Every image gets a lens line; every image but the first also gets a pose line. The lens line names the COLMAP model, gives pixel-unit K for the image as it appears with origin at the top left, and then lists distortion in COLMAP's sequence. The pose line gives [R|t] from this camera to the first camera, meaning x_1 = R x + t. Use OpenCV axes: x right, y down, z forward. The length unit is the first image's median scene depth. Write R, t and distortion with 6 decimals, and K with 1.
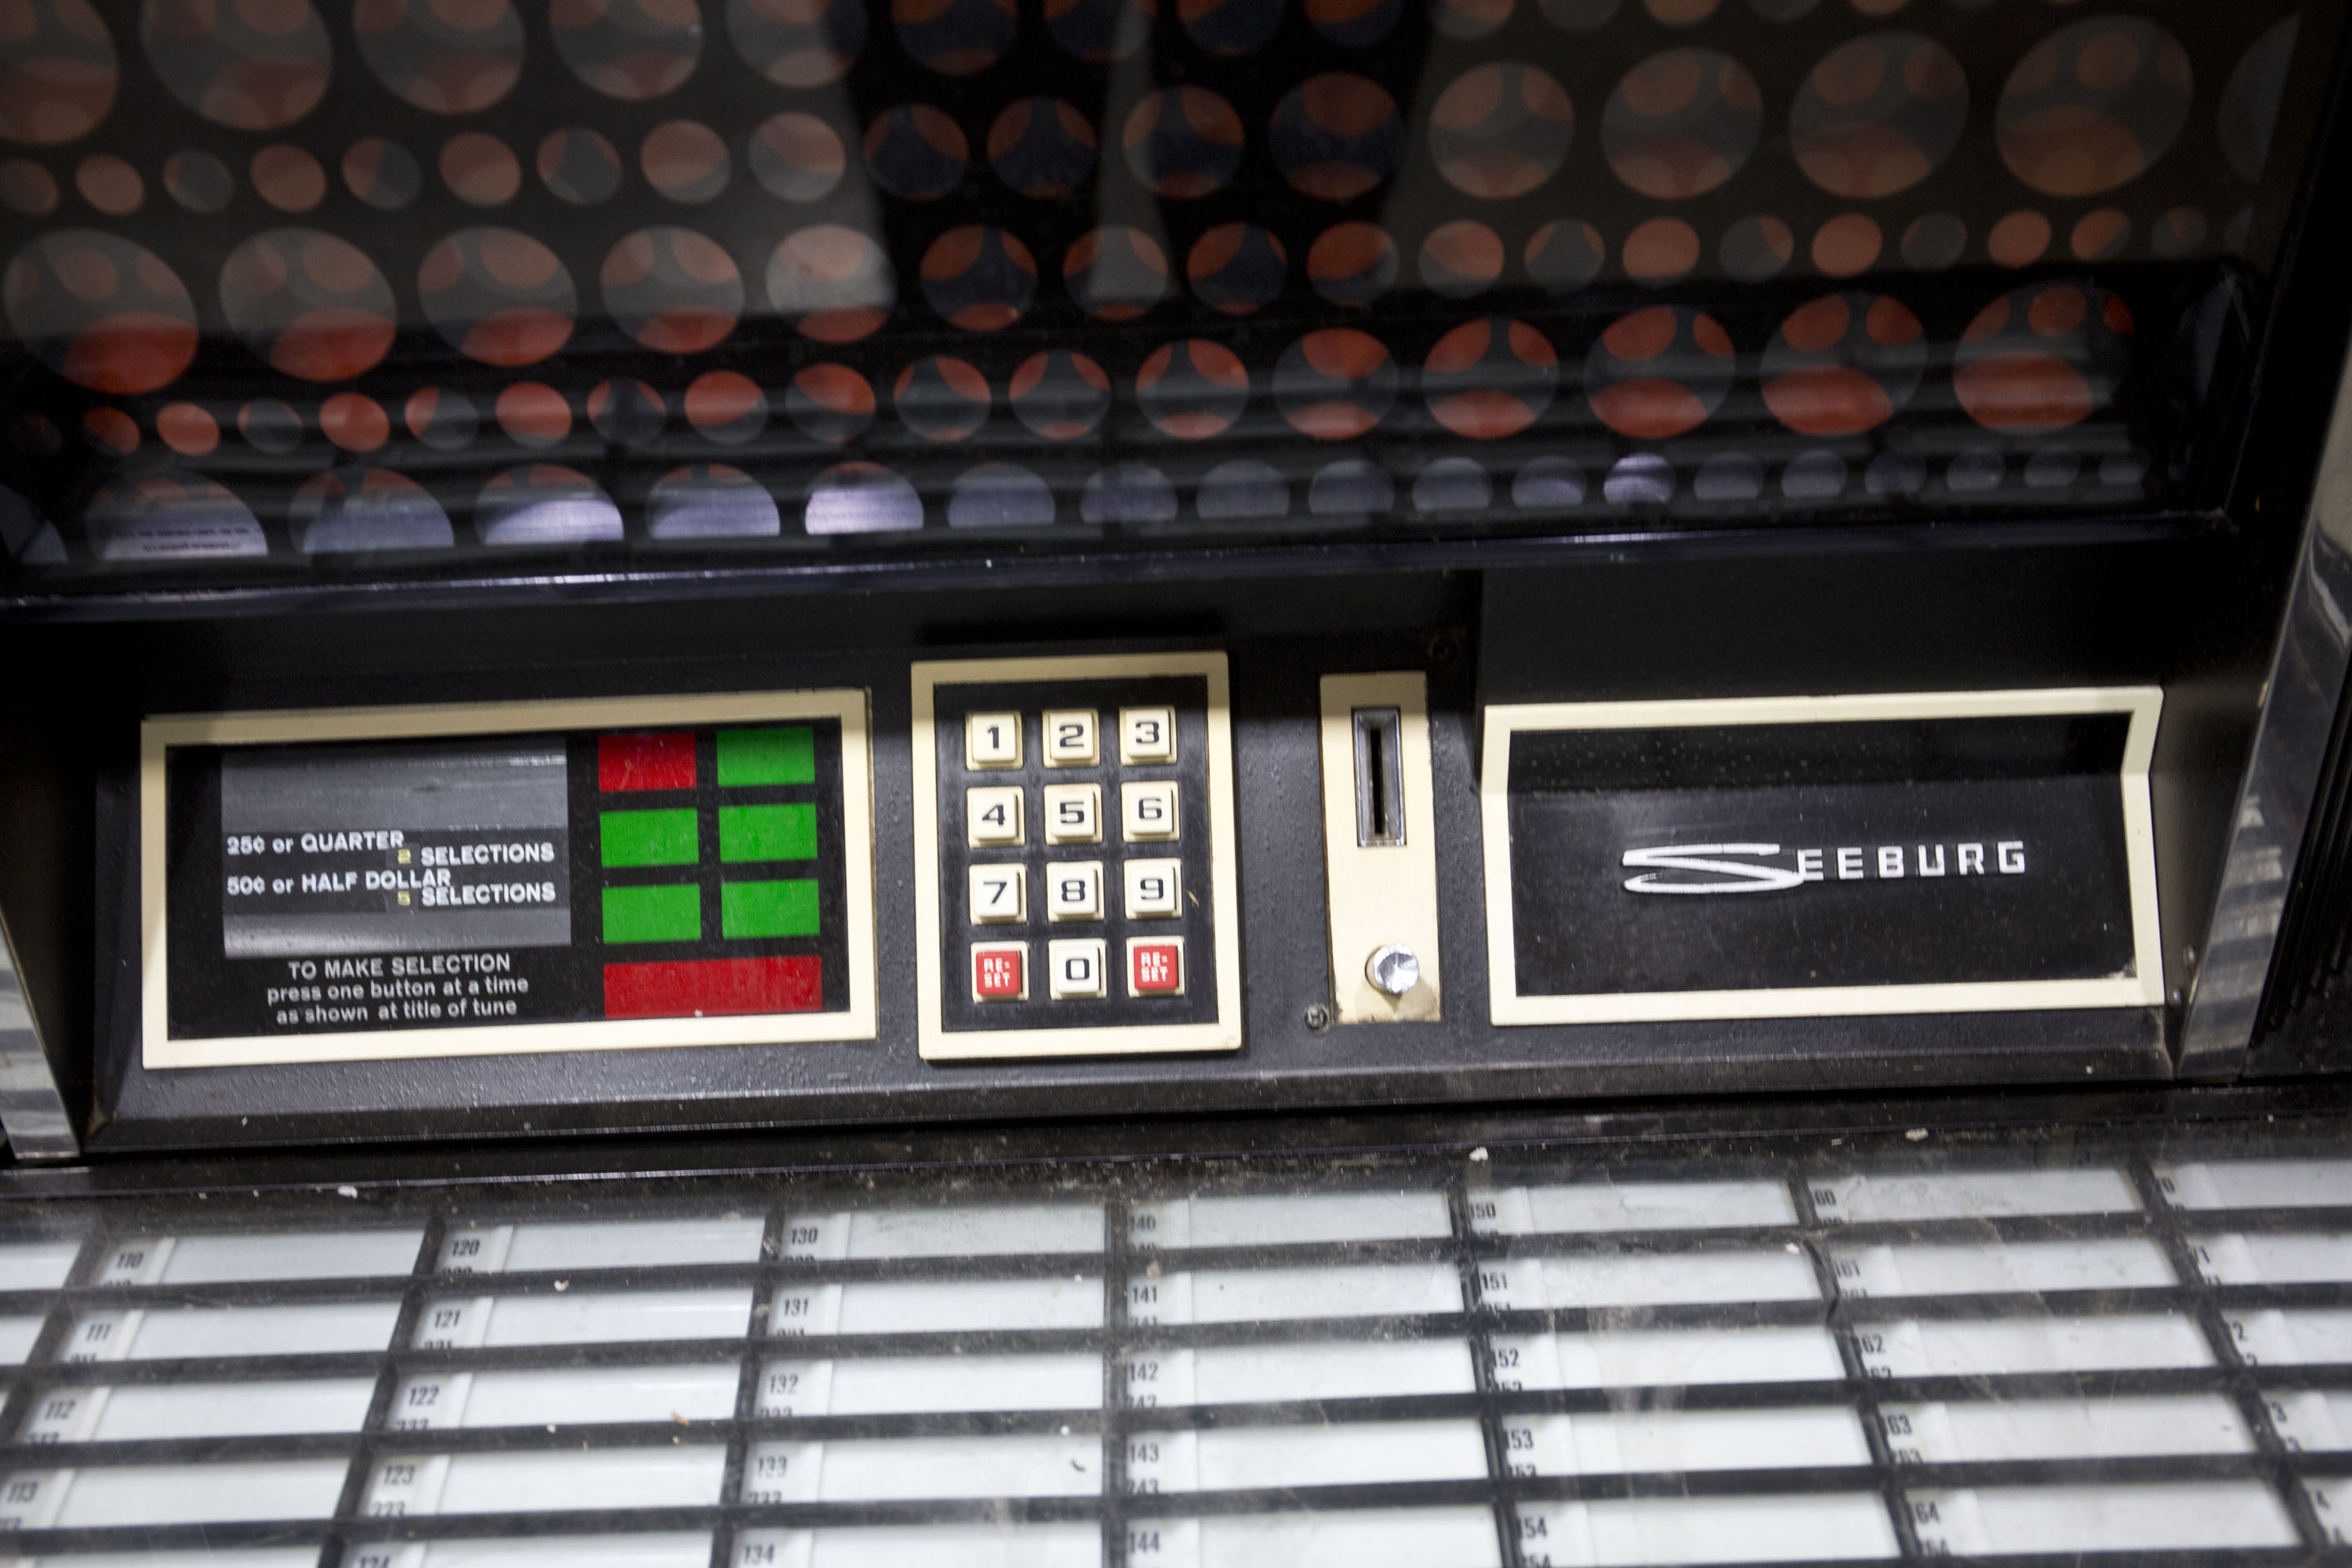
lens RADIAL K [[2815.5, 0, 1181.3], [0, 2815.5, 788.2], [0, 0, 1]] dist [-0.006404, 0.000000]
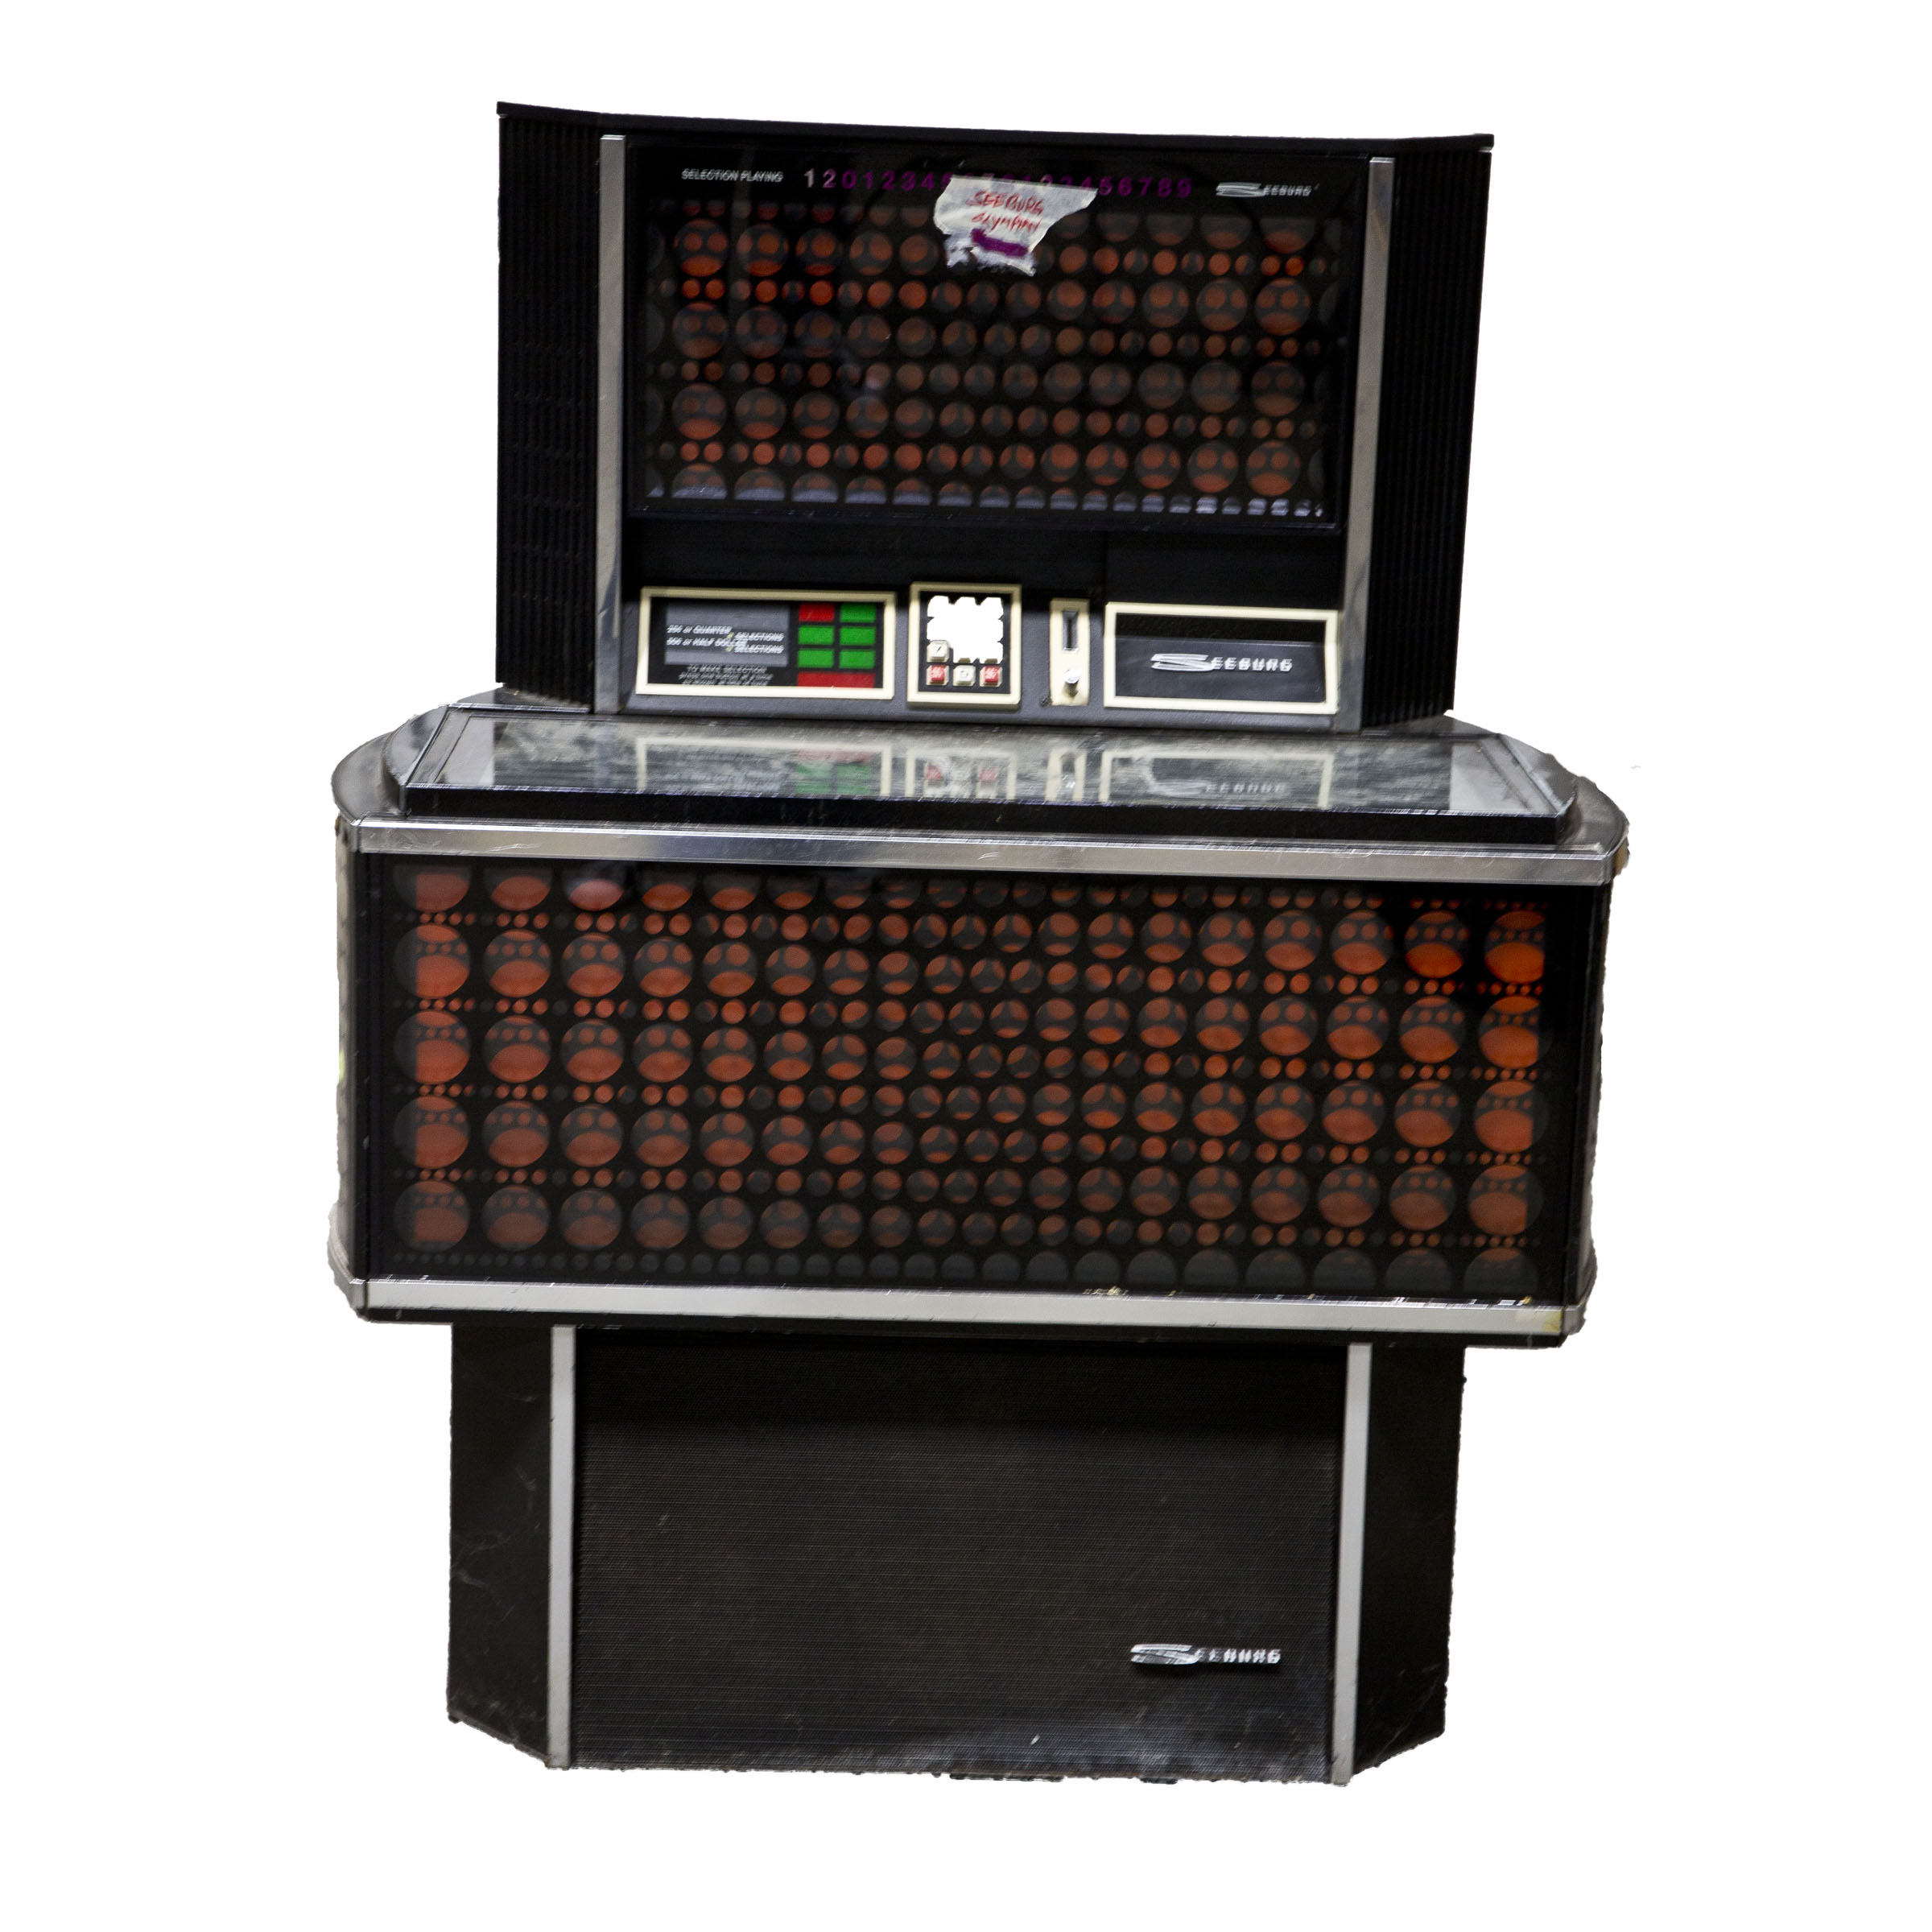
lens RADIAL K [[4823.3, 0, 965.7], [0, 4823.3, 965.7], [0, 0, 1]] dist [-0.008149, 0.000000]
pose [[0.997870, 0.063868, 0.013317, -0.081155], [-0.055145, 0.934761, -0.350973, 2.067354], [-0.034864, 0.349490, 0.936291, -3.522678]]
